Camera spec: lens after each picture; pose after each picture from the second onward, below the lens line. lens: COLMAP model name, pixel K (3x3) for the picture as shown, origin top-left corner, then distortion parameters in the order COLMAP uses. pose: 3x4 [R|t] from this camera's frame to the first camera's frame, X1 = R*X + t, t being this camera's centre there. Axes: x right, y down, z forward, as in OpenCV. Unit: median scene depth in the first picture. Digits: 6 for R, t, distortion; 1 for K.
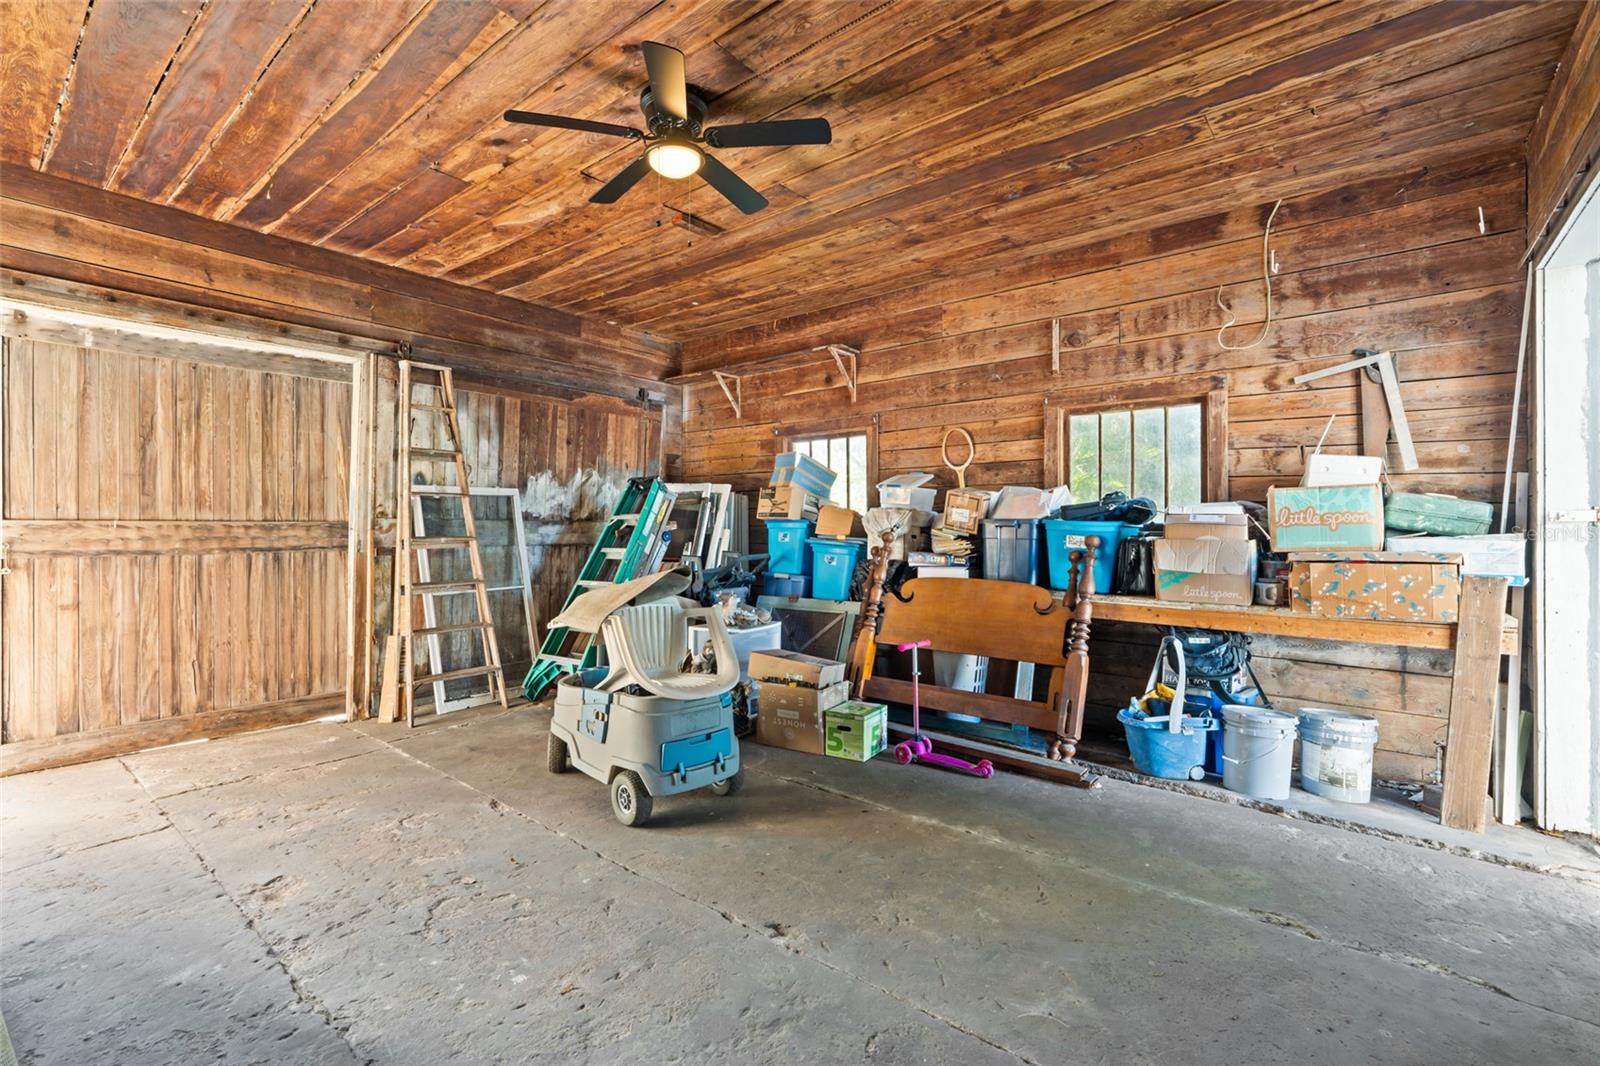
lens RADIAL K [[717.7, 0, 789.6], [0, 717.7, 533.9], [0, 0, 1]] dist [-0.013400, 0.004757]
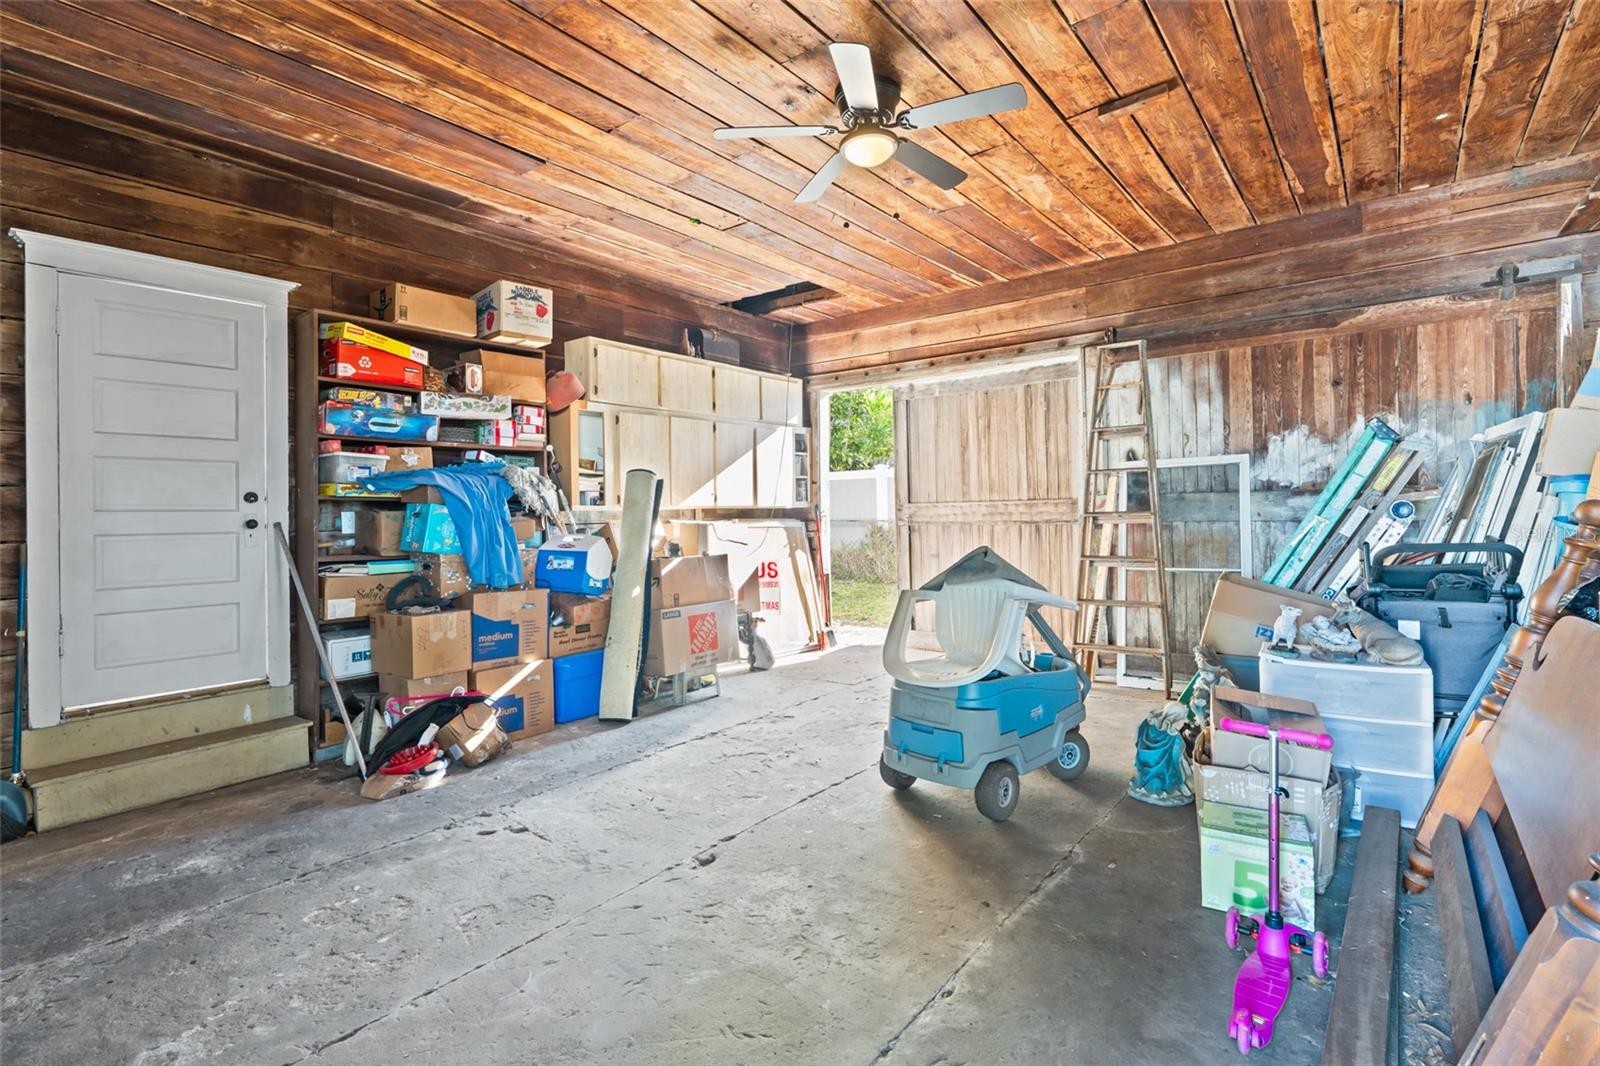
lens RADIAL K [[717.7, 0, 789.6], [0, 717.7, 518.2], [0, 0, 1]] dist [-0.013400, 0.004757]
pose [[0.015650, 0.007939, -0.999846, 0.523594], [0.012298, 0.999891, 0.008132, -0.001206], [0.999802, -0.012423, 0.015551, 0.520311]]
